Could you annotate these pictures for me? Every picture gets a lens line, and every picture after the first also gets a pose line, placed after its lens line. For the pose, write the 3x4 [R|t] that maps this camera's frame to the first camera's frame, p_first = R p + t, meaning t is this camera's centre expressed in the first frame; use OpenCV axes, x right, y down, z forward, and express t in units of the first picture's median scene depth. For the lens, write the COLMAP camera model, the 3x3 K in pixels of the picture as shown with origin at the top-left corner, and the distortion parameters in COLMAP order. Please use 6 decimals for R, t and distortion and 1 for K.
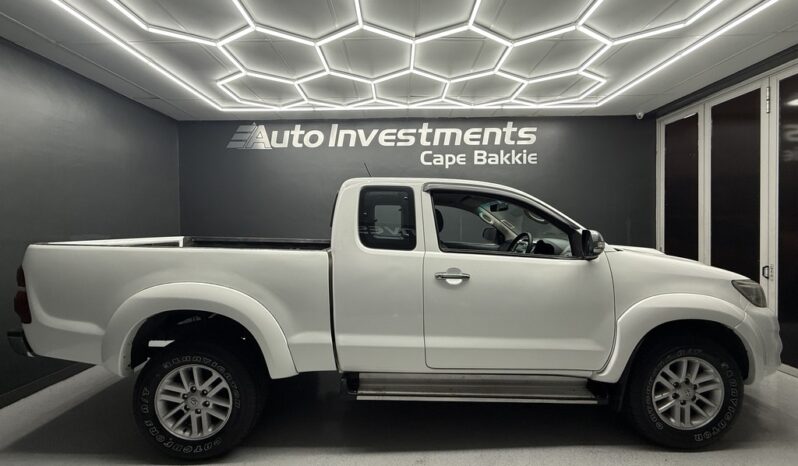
lens RADIAL K [[318.2, 0, 397.4], [0, 318.2, 231.2], [0, 0, 1]] dist [-0.000946, 0.000101]
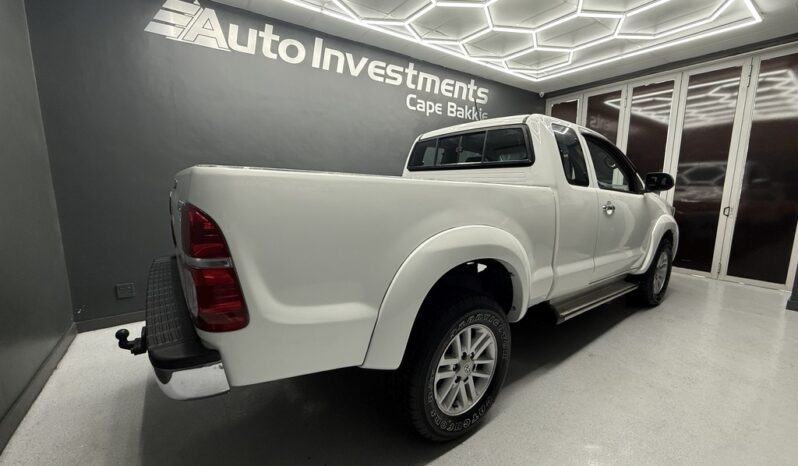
lens RADIAL K [[318.2, 0, 398.7], [0, 318.2, 230.4], [0, 0, 1]] dist [-0.000946, 0.000101]
pose [[0.816154, -0.071223, 0.573429, -0.521808], [-0.004794, 0.991506, 0.129974, 0.031240], [-0.577815, -0.108828, 0.808880, 0.200456]]
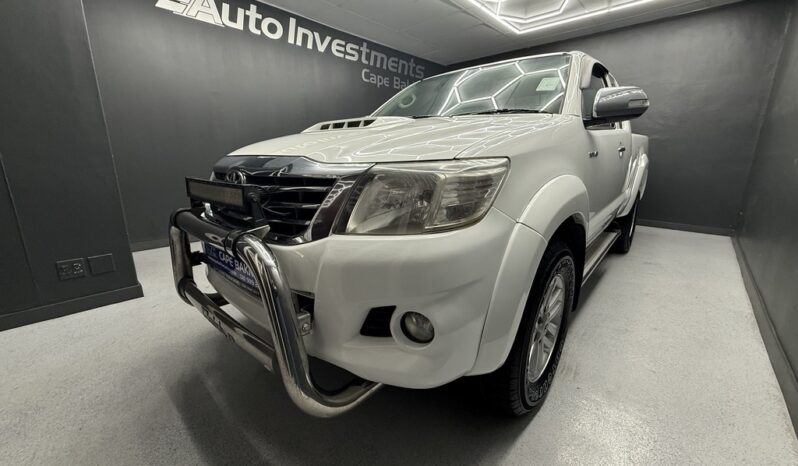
lens RADIAL K [[318.2, 0, 397.6], [0, 318.2, 230.6], [0, 0, 1]] dist [-0.000946, 0.000101]
pose [[0.679097, -0.154752, 0.717551, -0.769227], [-0.002791, 0.976974, 0.213342, 0.082349], [-0.734043, -0.146883, 0.663028, 0.042429]]
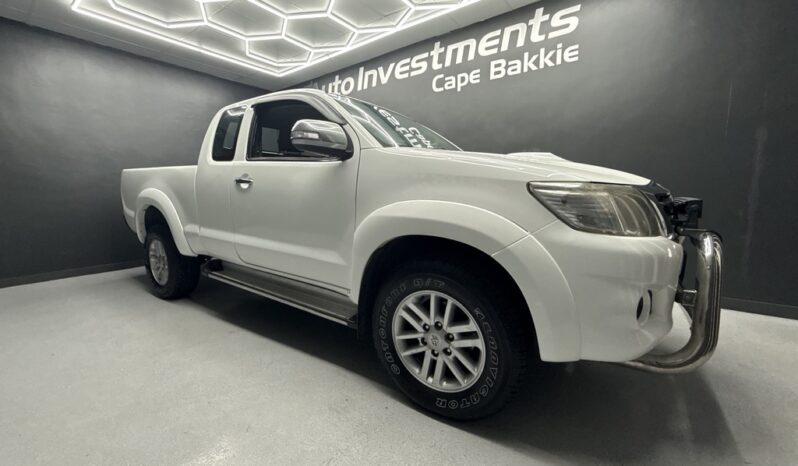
lens RADIAL K [[318.2, 0, 396.4], [0, 318.2, 230.0], [0, 0, 1]] dist [-0.000946, 0.000101]
pose [[0.810940, 0.066567, -0.581331, 0.544915], [-0.001906, 0.993803, 0.111139, 0.080455], [0.585127, -0.089019, 0.806041, 0.174217]]
